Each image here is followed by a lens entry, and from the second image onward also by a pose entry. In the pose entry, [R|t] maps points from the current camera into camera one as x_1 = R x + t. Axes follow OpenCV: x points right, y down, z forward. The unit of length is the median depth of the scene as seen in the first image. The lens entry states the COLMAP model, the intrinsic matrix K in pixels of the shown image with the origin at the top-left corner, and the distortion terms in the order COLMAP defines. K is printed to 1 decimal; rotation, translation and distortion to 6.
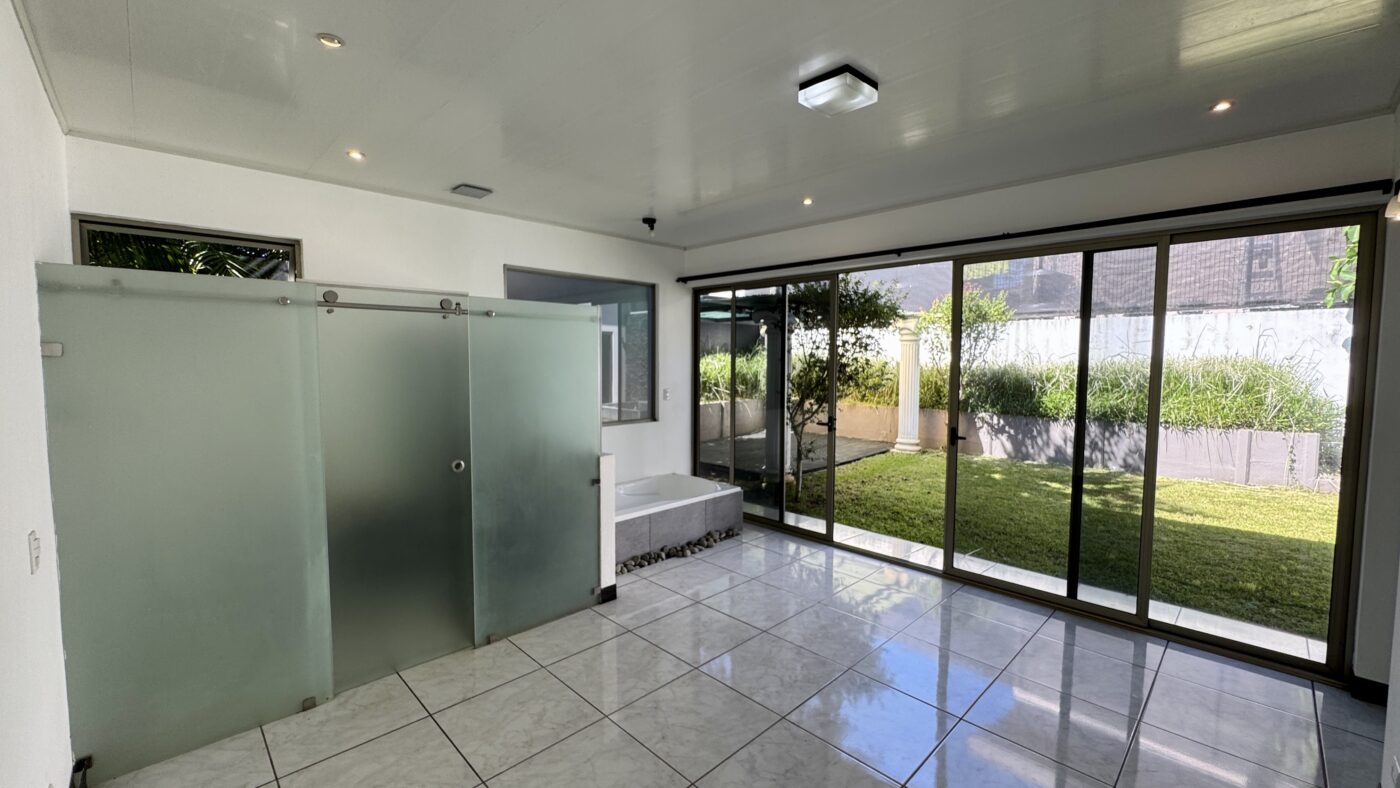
lens RADIAL K [[556.5, 0, 697.0], [0, 556.5, 393.6], [0, 0, 1]] dist [-0.000456, 0.000457]
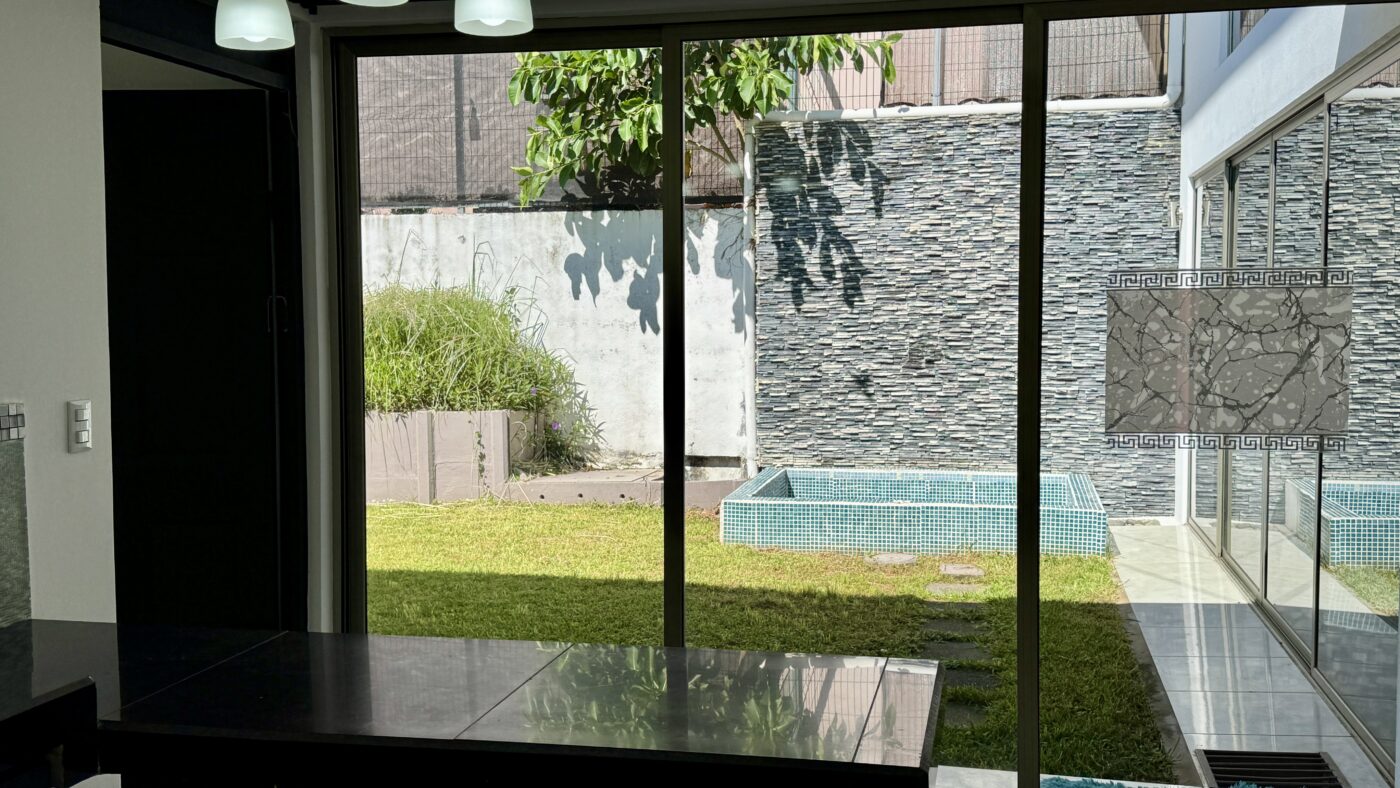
lens RADIAL K [[1403.3, 0, 700.3], [0, 1403.3, 405.4], [0, 0, 1]] dist [0.090322, 0.000000]
pose [[0.842875, -0.043215, 0.536371, 0.414874], [0.039185, 0.999053, 0.018916, 0.041769], [-0.536681, 0.005073, 0.843770, -0.422576]]
